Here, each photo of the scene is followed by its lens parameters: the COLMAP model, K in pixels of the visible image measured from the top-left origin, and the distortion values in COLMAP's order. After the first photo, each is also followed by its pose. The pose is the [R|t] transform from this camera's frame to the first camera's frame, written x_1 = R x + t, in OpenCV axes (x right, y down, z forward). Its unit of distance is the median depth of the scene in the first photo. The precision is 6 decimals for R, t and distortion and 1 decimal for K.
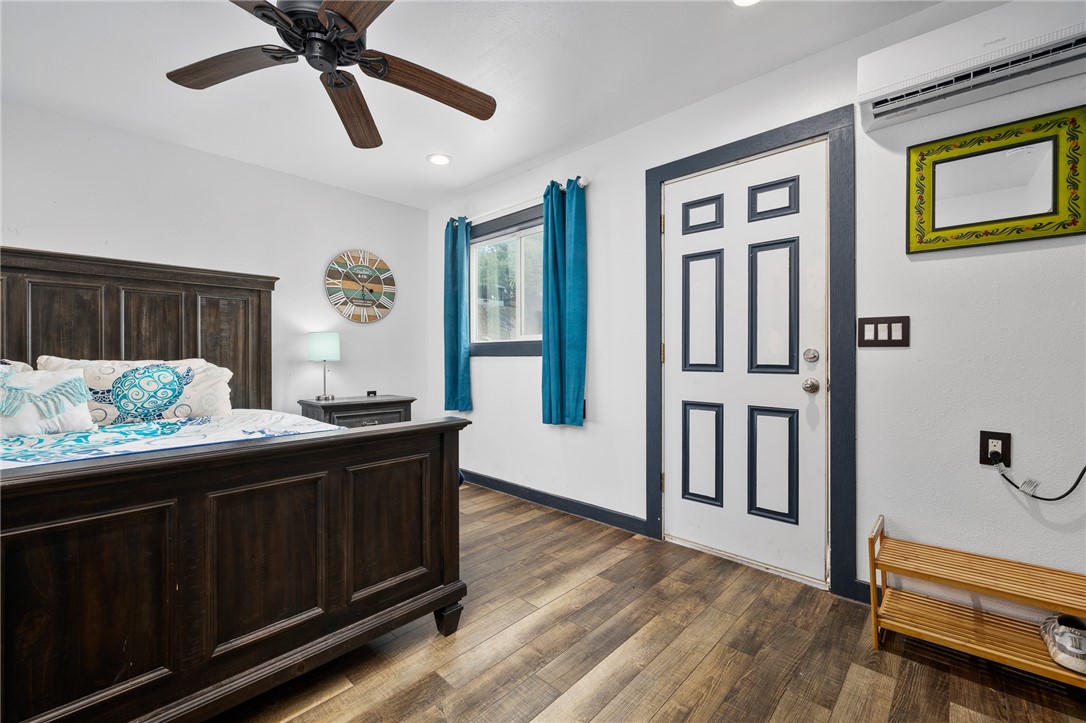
lens RADIAL K [[448.8, 0, 545.3], [0, 448.8, 356.6], [0, 0, 1]] dist [0.000506, -0.000534]
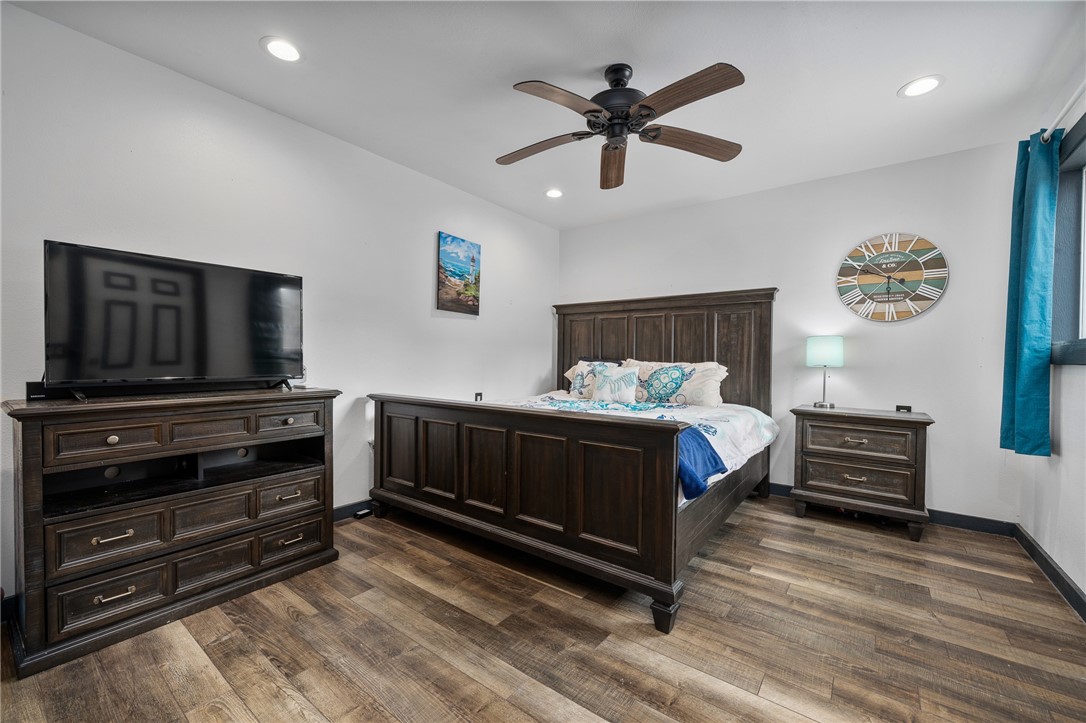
lens RADIAL K [[448.8, 0, 543.3], [0, 448.8, 365.6], [0, 0, 1]] dist [0.000506, -0.000534]
pose [[0.099363, 0.020224, -0.994846, 0.442798], [-0.011855, 0.999747, 0.019140, -0.003567], [0.994981, 0.009892, 0.099577, 0.357281]]
